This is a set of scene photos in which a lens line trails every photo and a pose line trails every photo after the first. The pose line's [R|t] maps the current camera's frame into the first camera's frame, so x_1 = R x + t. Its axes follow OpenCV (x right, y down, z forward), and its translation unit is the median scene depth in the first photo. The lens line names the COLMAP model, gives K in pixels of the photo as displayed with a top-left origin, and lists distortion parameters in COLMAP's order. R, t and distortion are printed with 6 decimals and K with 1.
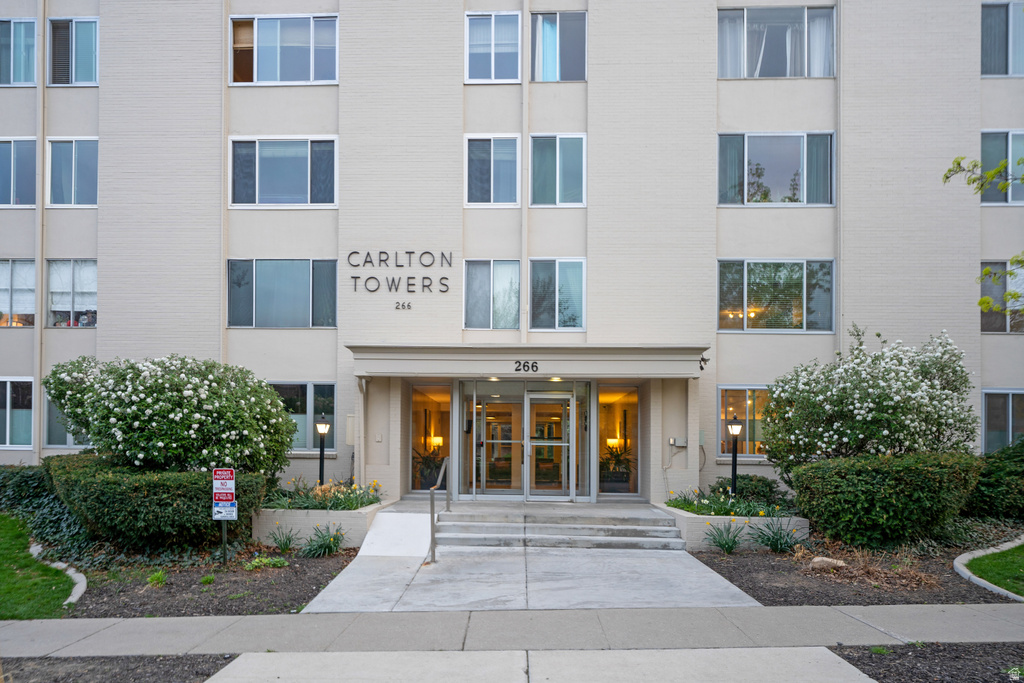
lens RADIAL K [[622.3, 0, 511.6], [0, 622.3, 444.5], [0, 0, 1]] dist [0.007260, -0.000798]
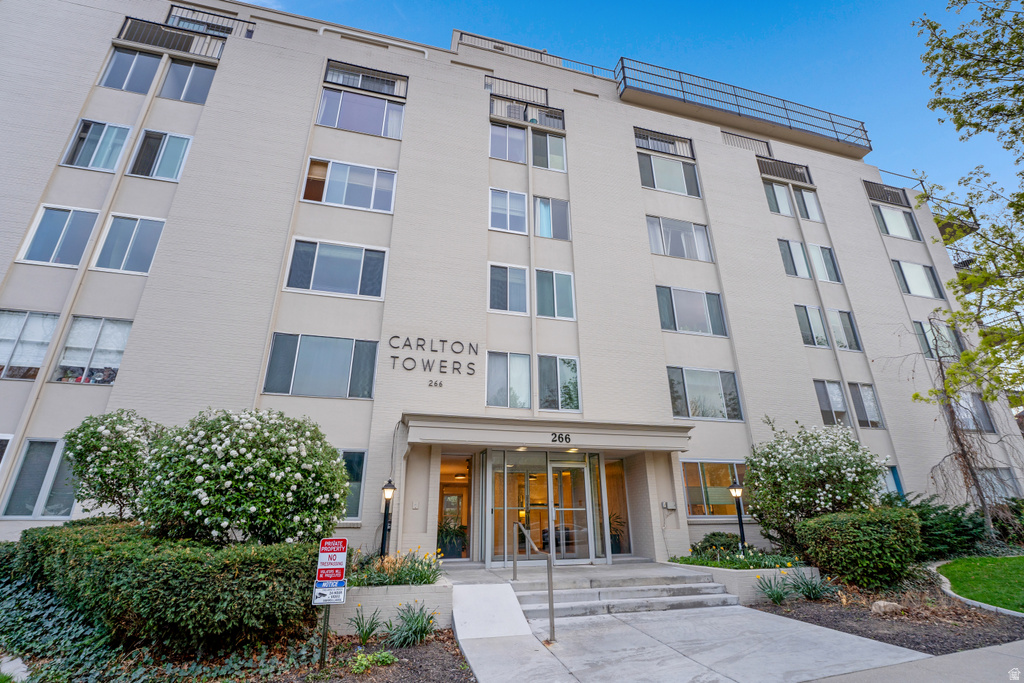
lens RADIAL K [[458.4, 0, 512.0], [0, 458.4, 341.5], [0, 0, 1]] dist [-0.016472, 0.000206]
pose [[0.954693, 0.090152, 0.283608, -0.300486], [0.018205, 0.933533, -0.358028, 0.010532], [-0.297035, 0.346970, 0.889596, 0.186956]]
